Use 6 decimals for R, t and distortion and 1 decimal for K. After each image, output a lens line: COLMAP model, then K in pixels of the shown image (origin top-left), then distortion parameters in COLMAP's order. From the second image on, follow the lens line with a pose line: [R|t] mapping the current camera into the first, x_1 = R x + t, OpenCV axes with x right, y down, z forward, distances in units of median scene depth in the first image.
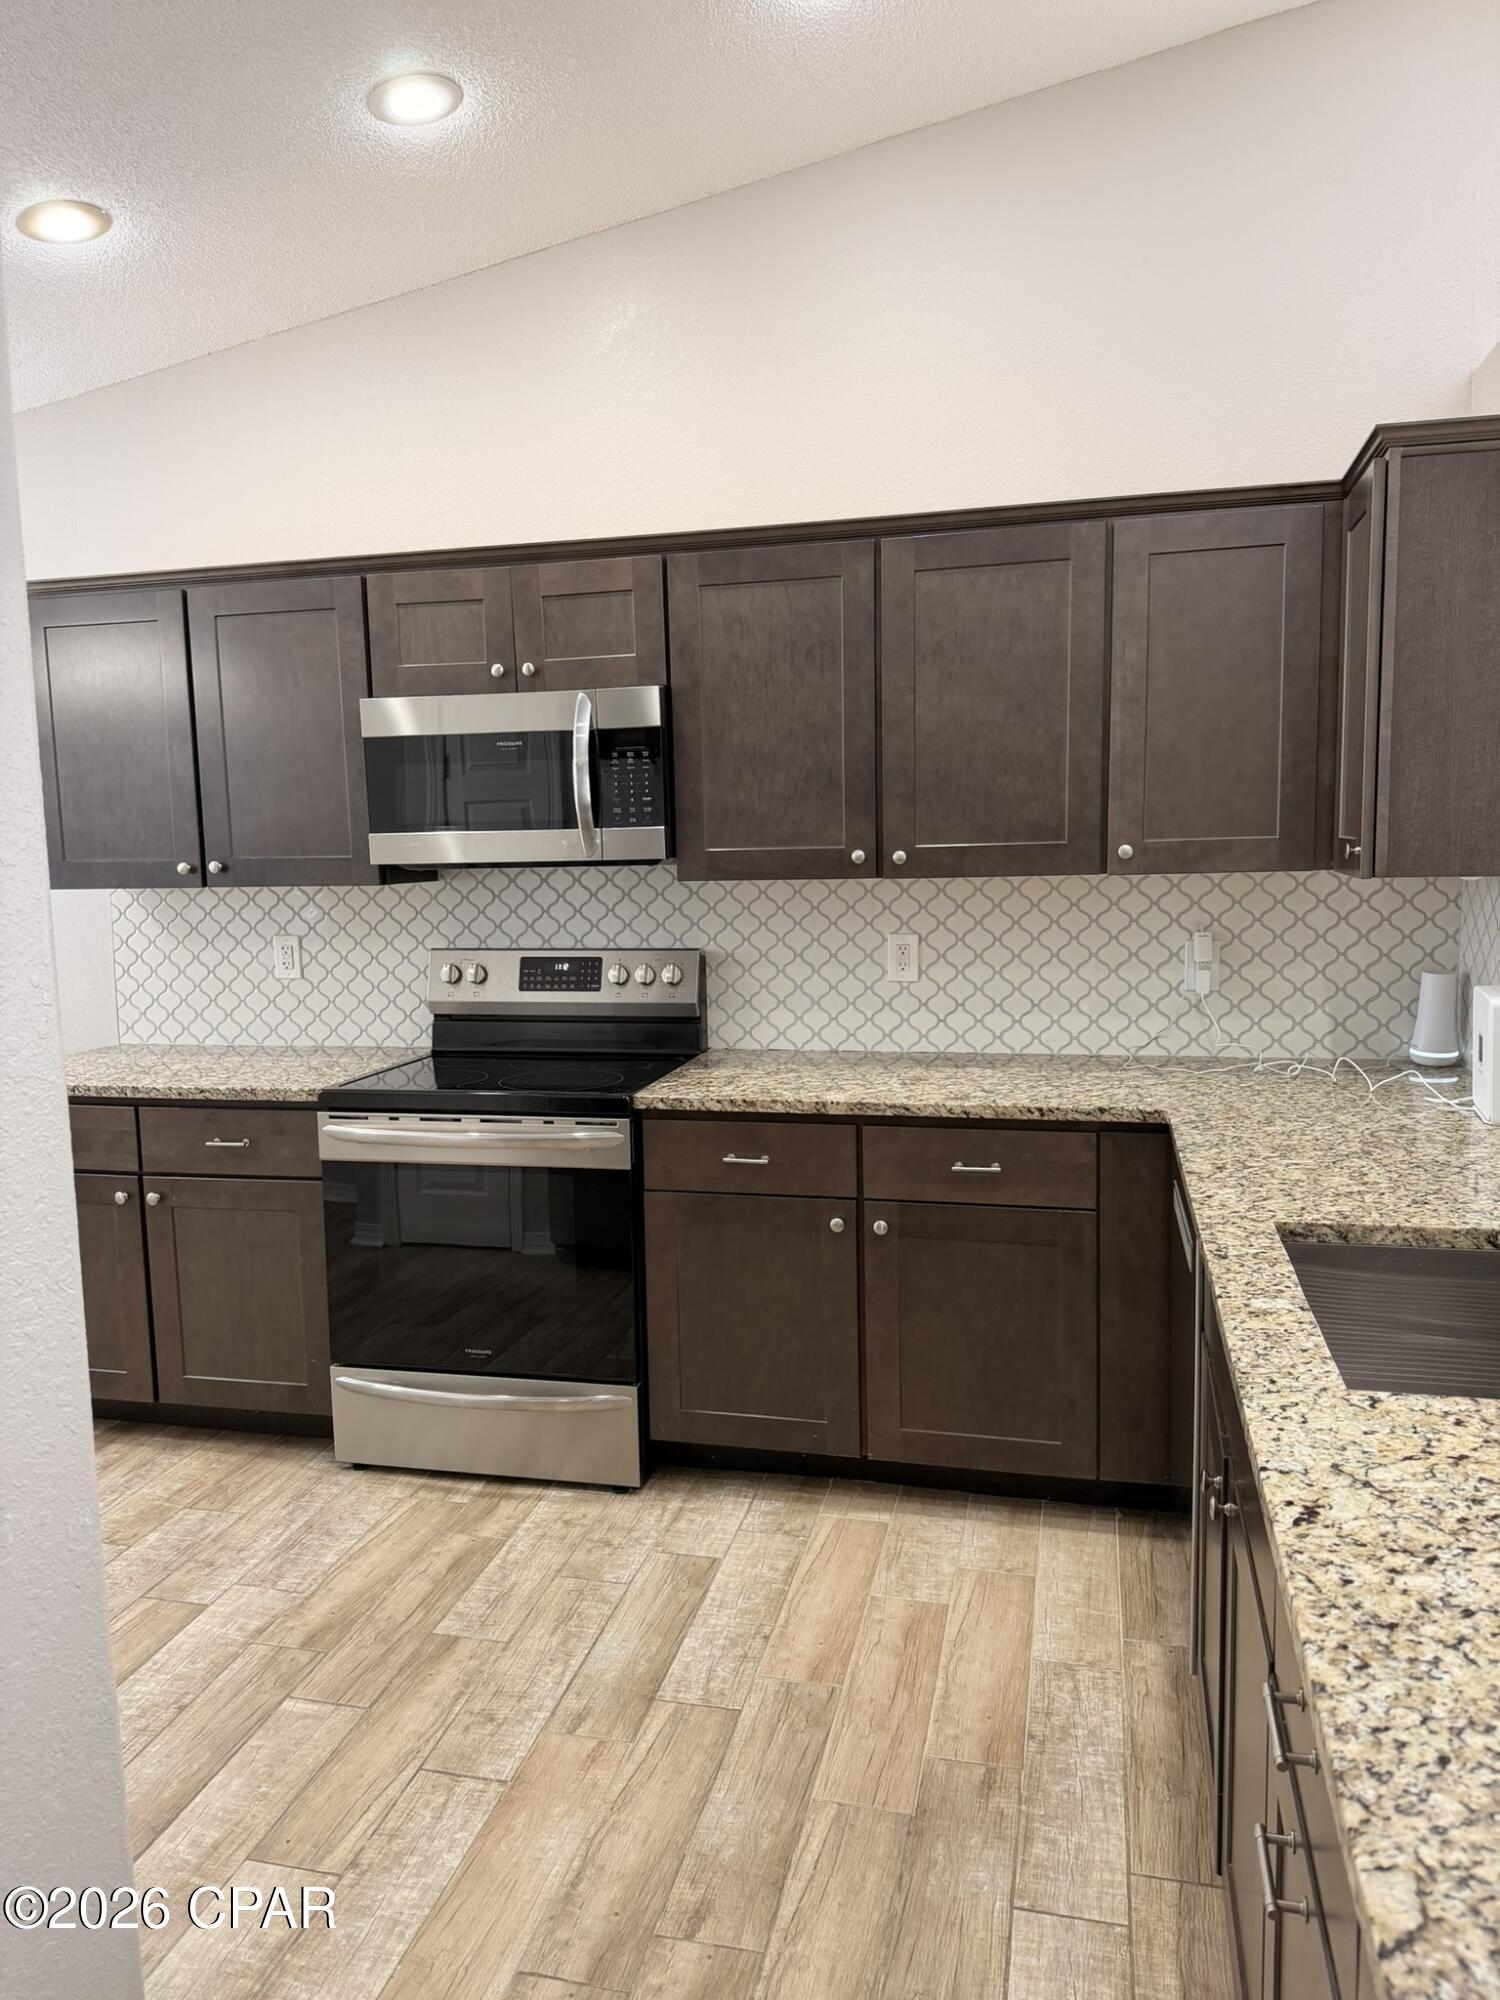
lens RADIAL K [[1402.9, 0, 750.0], [0, 1402.9, 1000.0], [0, 0, 1]] dist [0.048625, -0.057522]
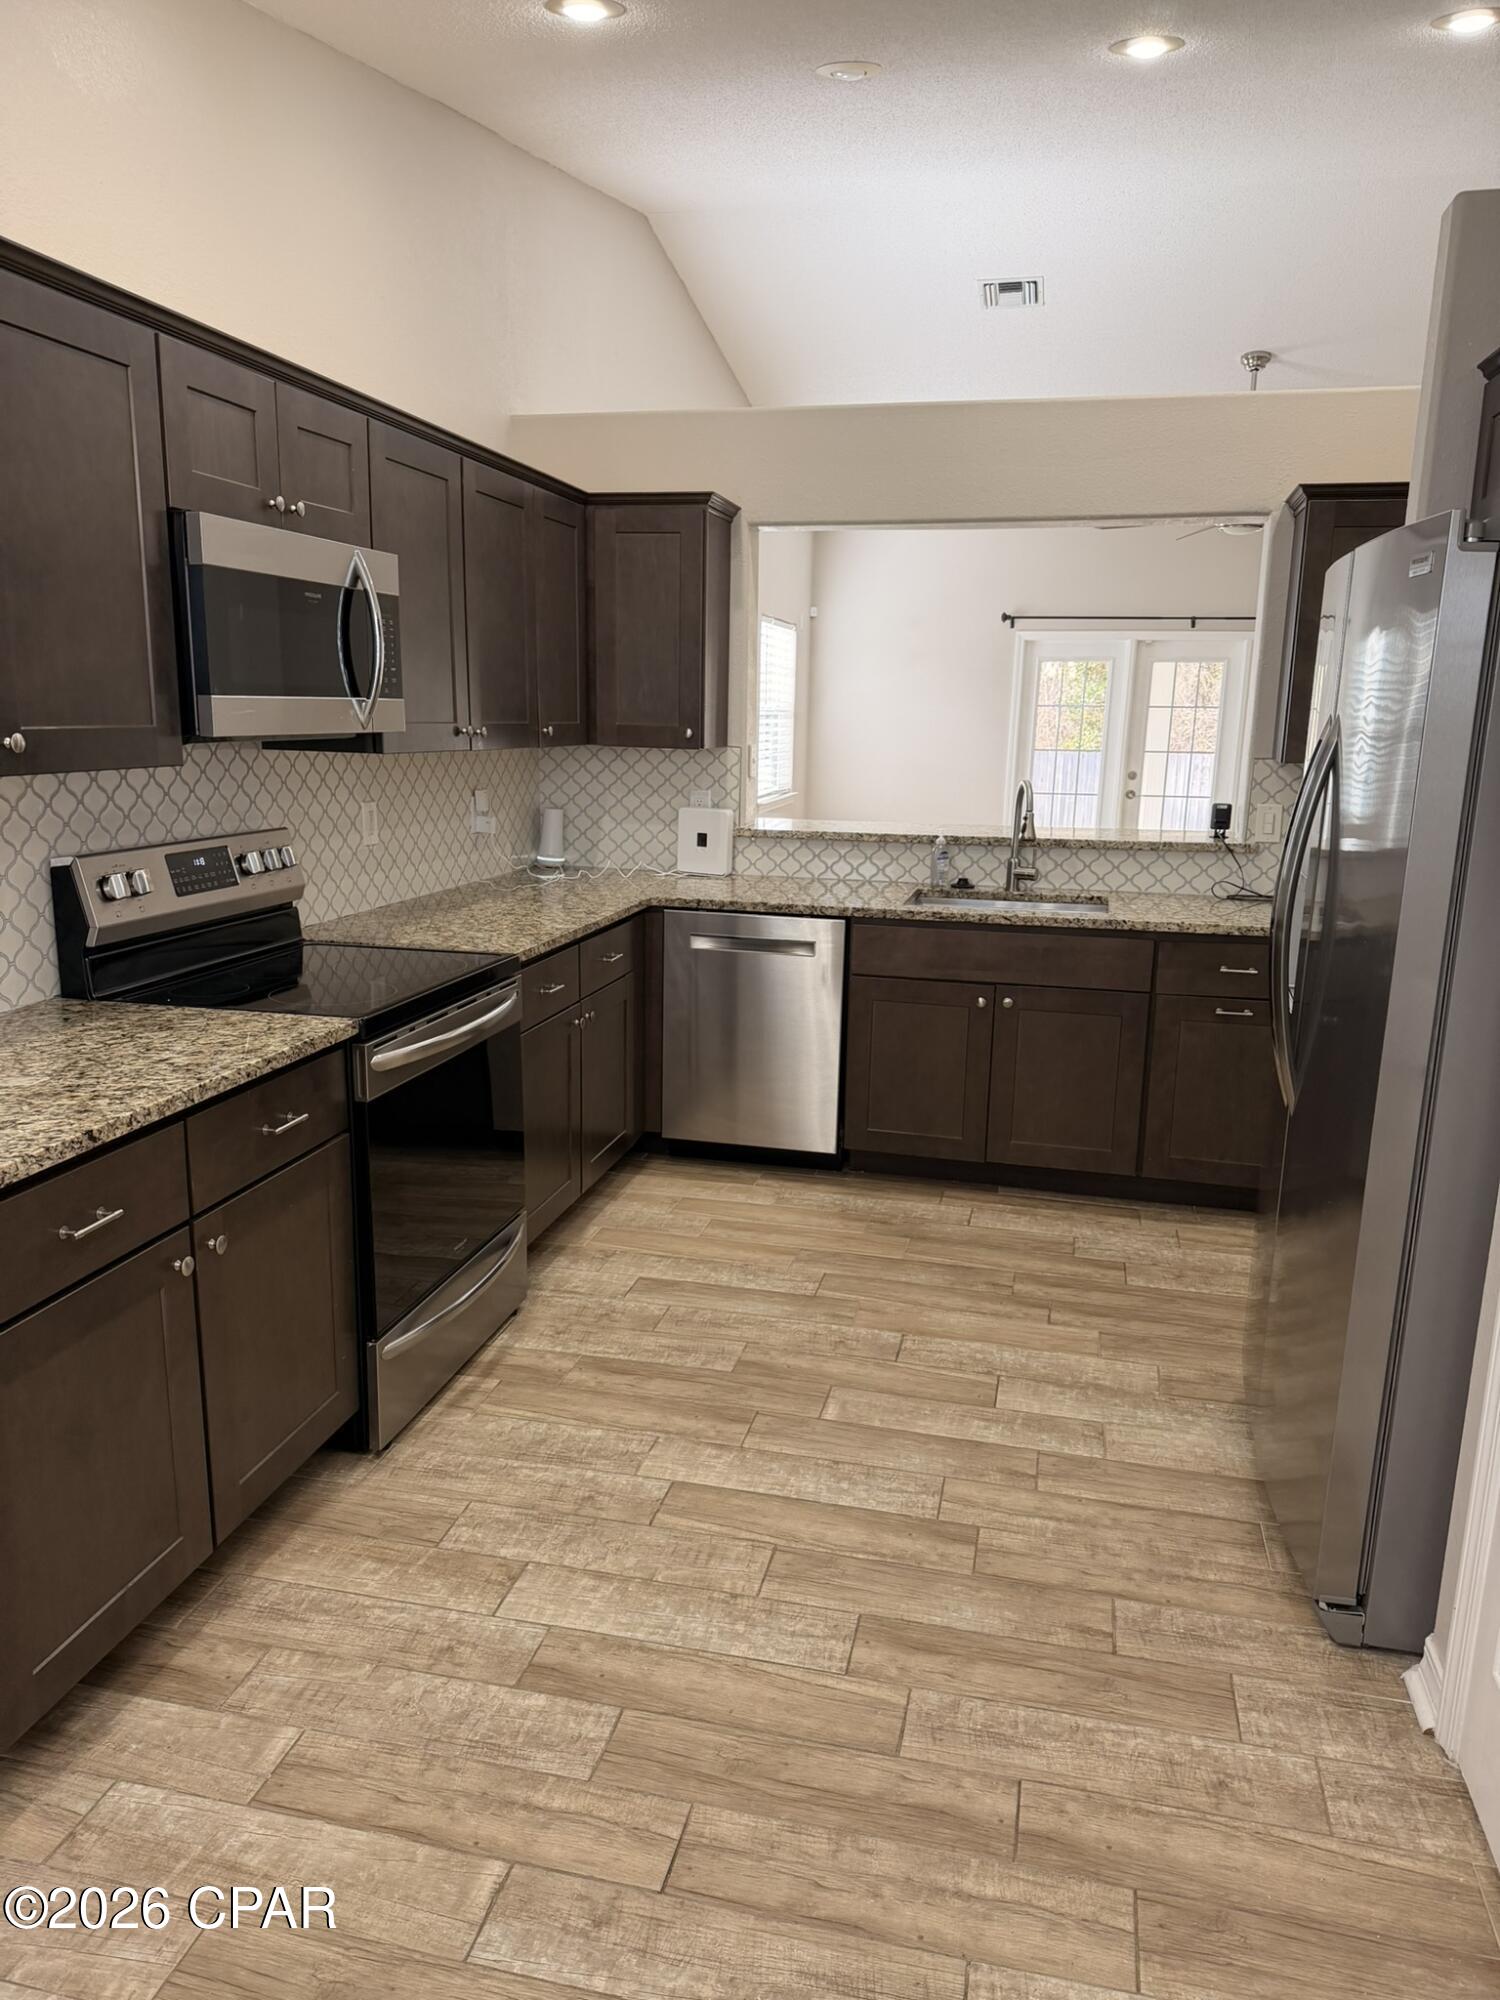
lens RADIAL K [[1380.2, 0, 750.0], [0, 1380.2, 1000.0], [0, 0, 1]] dist [0.162144, -0.288302]
pose [[-0.012682, -0.182908, 0.983048, -1.258224], [0.095177, 0.978443, 0.183279, -0.083939], [-0.995380, 0.095887, 0.005000, 0.876361]]
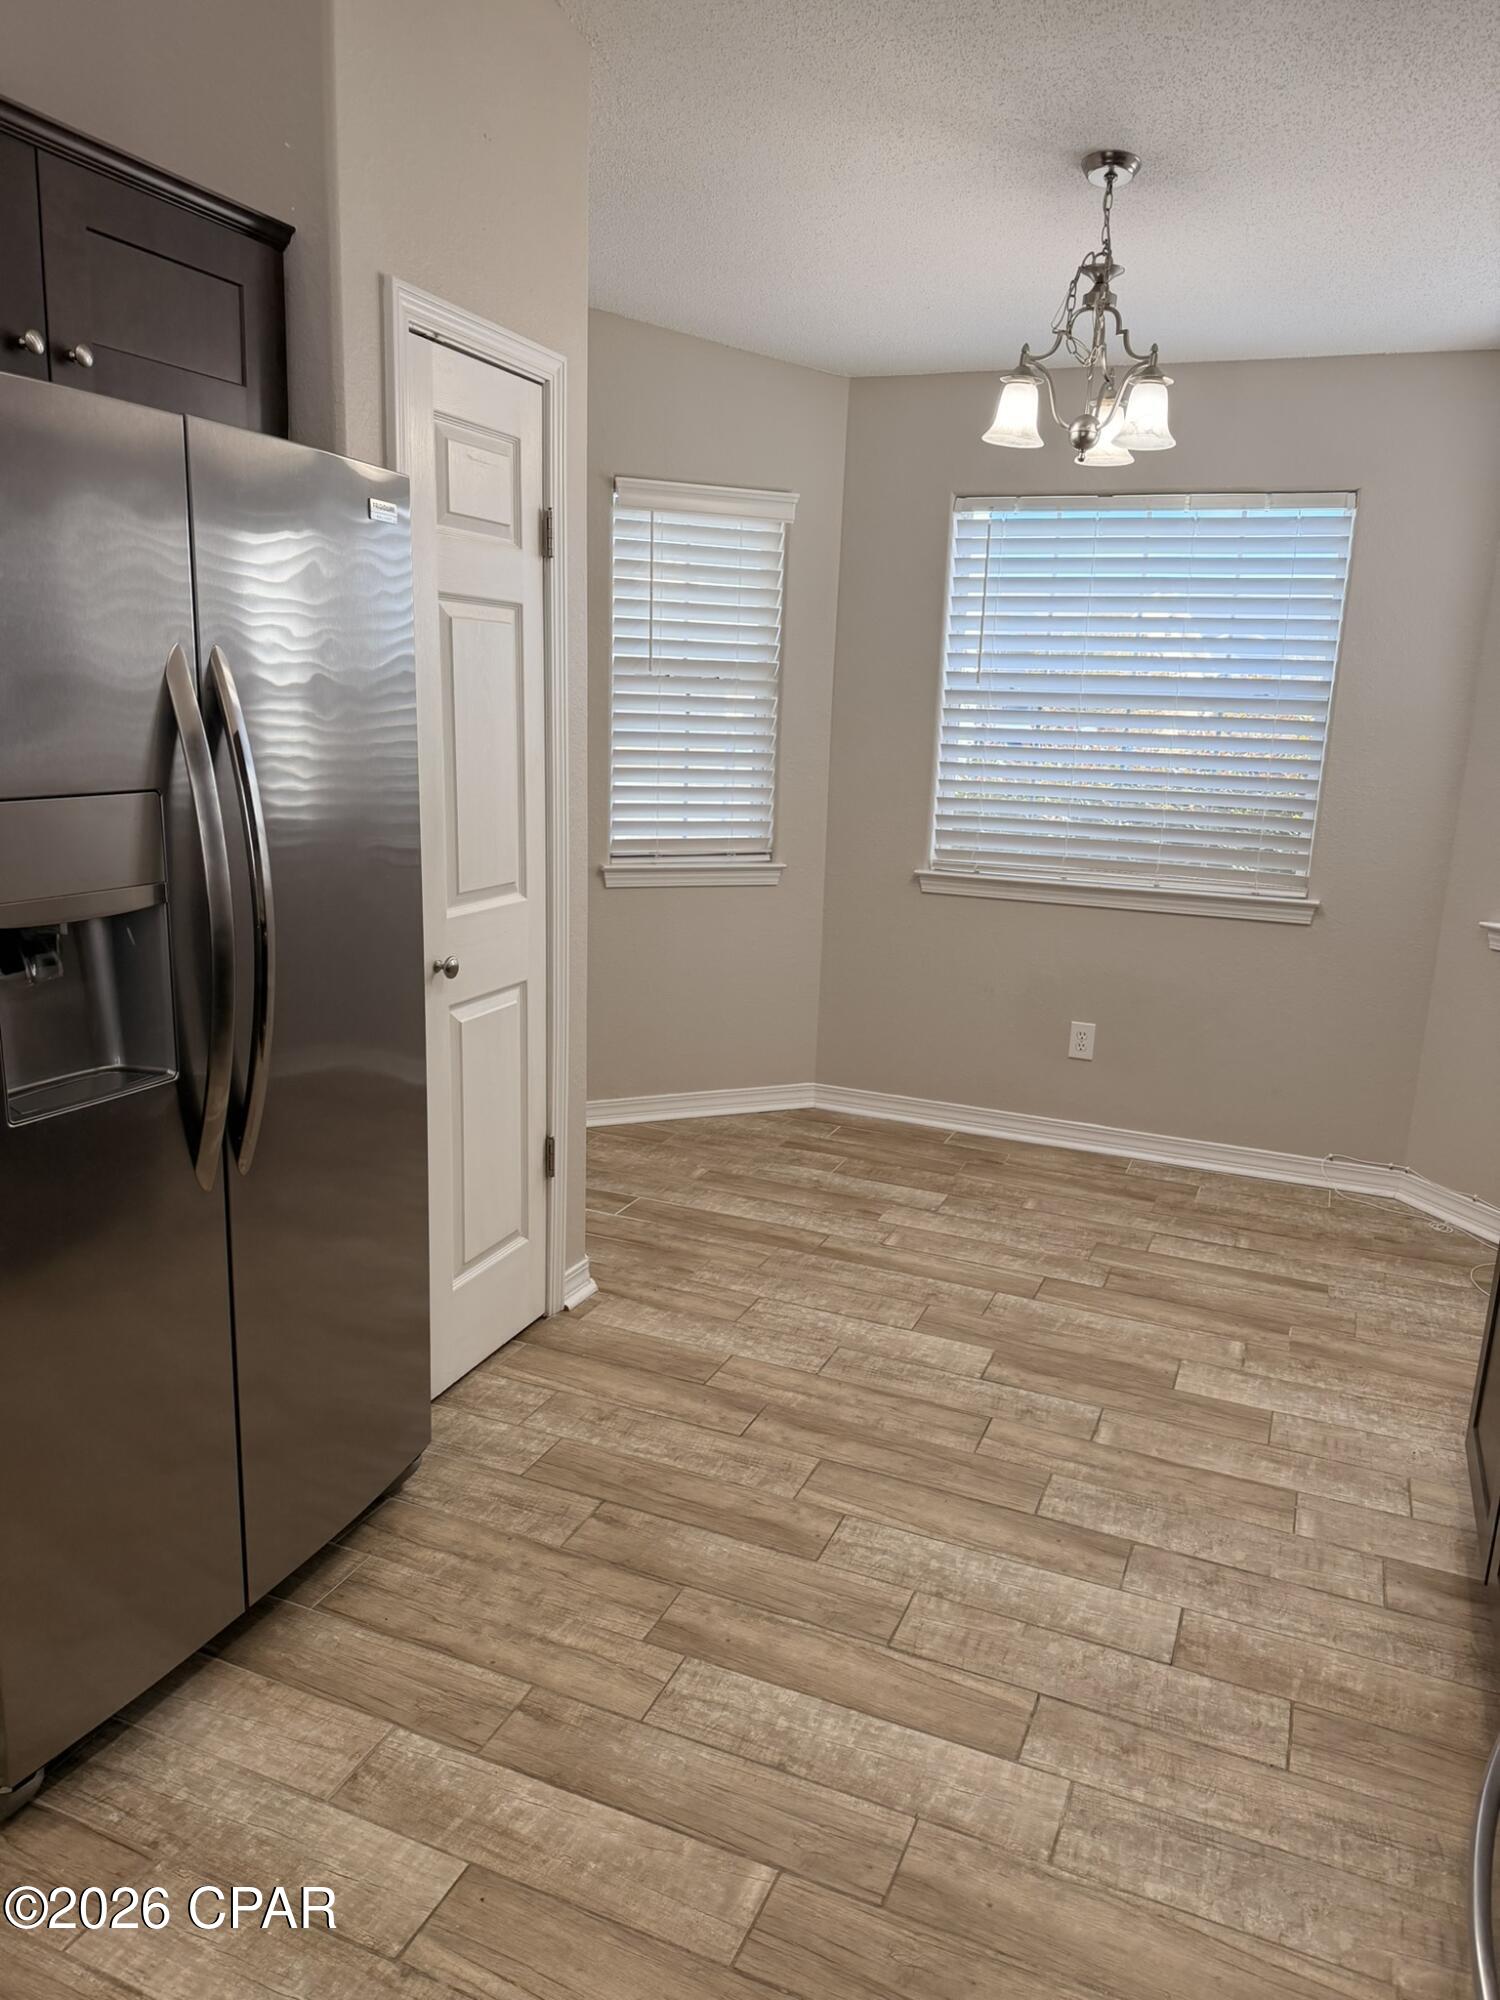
lens RADIAL K [[1402.9, 0, 750.0], [0, 1402.9, 1000.0], [0, 0, 1]] dist [0.048625, -0.057522]
pose [[-0.159620, 0.237954, -0.958071, 0.237241], [-0.148918, 0.953604, 0.261655, -0.113092], [0.975882, 0.184439, -0.116778, 0.848753]]
